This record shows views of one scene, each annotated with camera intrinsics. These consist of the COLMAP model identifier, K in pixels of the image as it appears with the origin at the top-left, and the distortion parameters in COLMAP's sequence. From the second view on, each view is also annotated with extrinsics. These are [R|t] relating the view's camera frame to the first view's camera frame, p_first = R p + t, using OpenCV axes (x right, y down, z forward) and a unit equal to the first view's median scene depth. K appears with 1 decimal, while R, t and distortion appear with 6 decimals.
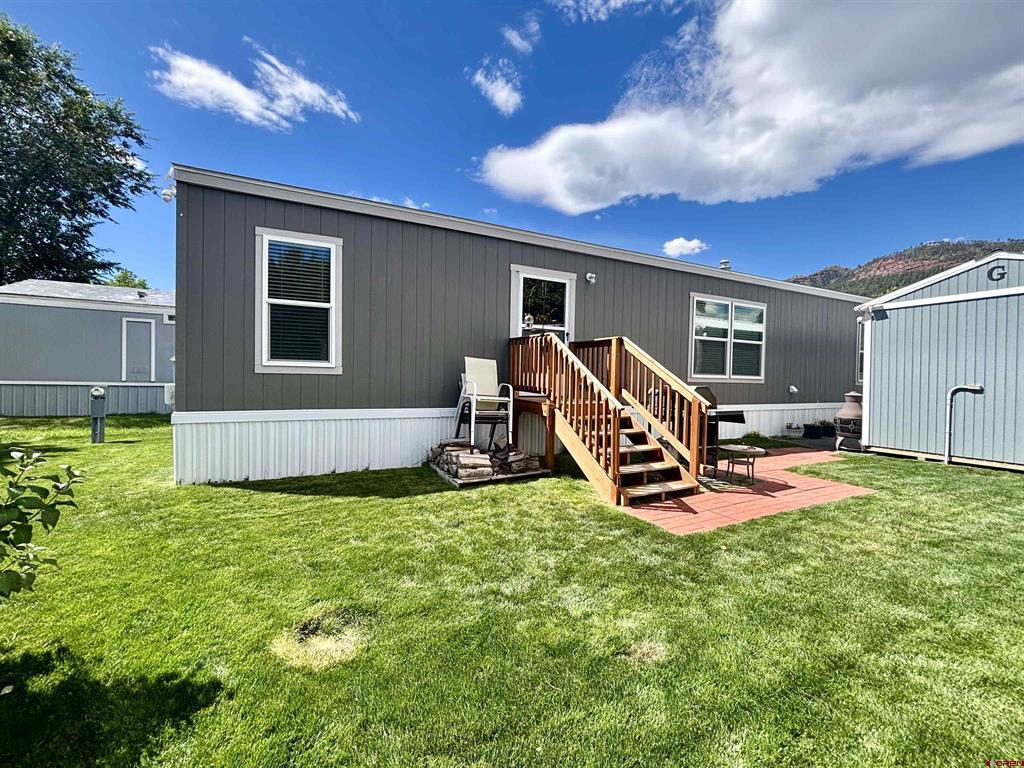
lens RADIAL K [[416.9, 0, 510.3], [0, 416.9, 377.9], [0, 0, 1]] dist [0.002199, -0.000373]
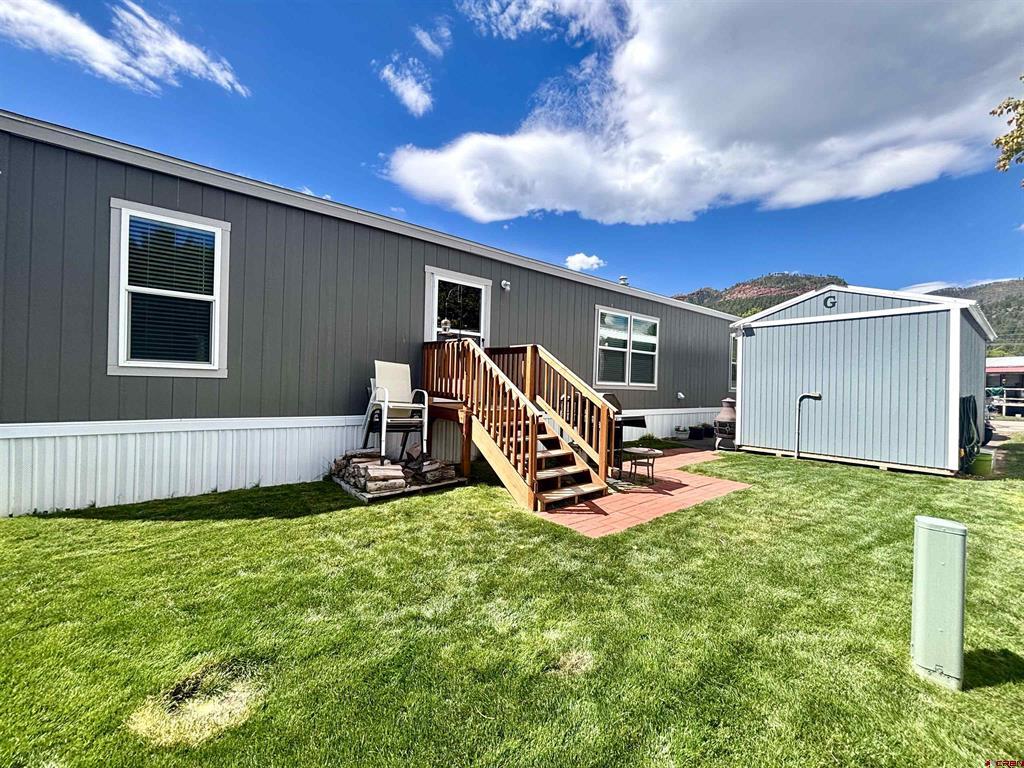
lens RADIAL K [[416.9, 0, 512.2], [0, 416.9, 375.3], [0, 0, 1]] dist [0.002199, -0.000373]
pose [[0.974492, 0.013461, 0.224019, -0.021492], [-0.009544, 0.999782, -0.018558, -0.003418], [-0.224220, 0.015947, 0.974408, 0.022429]]
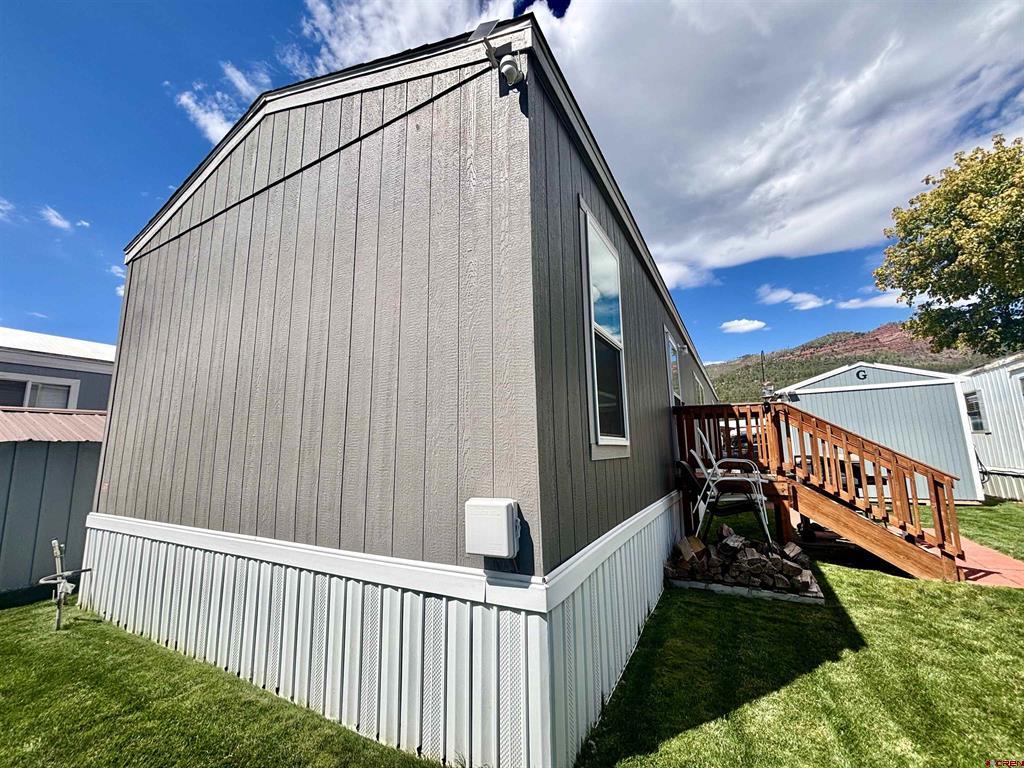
lens RADIAL K [[416.9, 0, 516.9], [0, 416.9, 389.0], [0, 0, 1]] dist [0.002199, -0.000373]
pose [[0.806072, 0.055680, 0.589192, -0.989823], [0.030796, 0.990269, -0.135714, -0.031091], [-0.591016, 0.127540, 0.796514, 0.659046]]
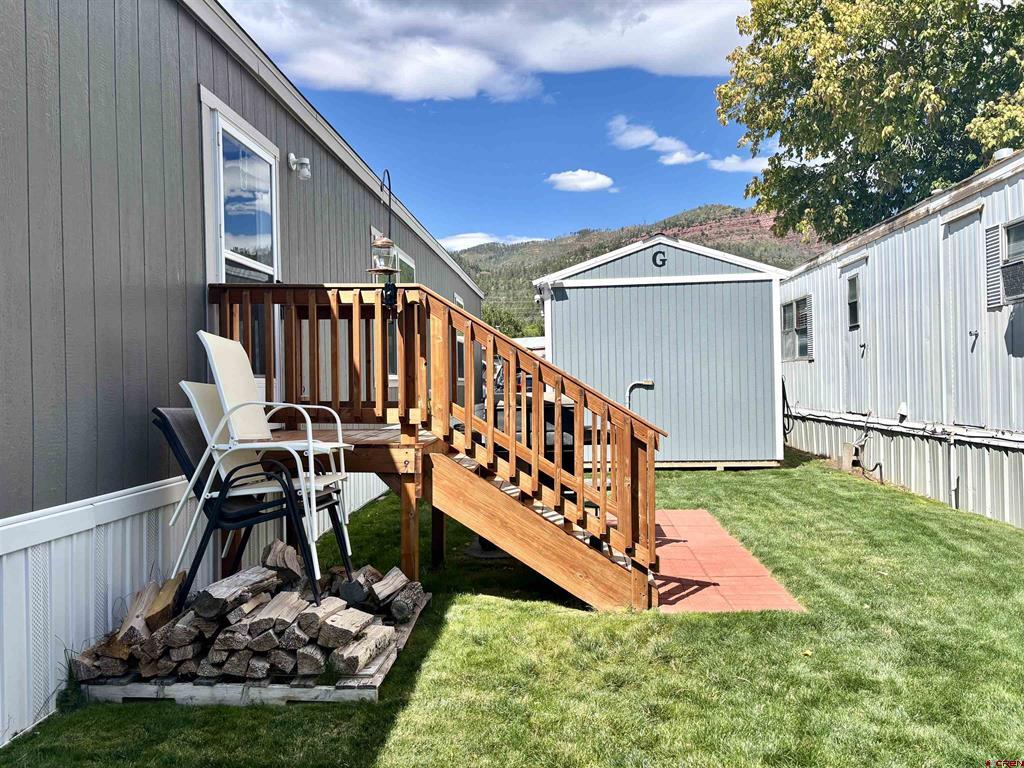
lens RADIAL K [[773.2, 0, 514.4], [0, 773.2, 389.2], [0, 0, 1]] dist [0.017013, -0.003572]
pose [[0.494254, -0.033790, 0.868660, -0.612350], [0.028507, 0.999337, 0.022653, -0.012694], [-0.868850, 0.013567, 0.494890, 0.546021]]
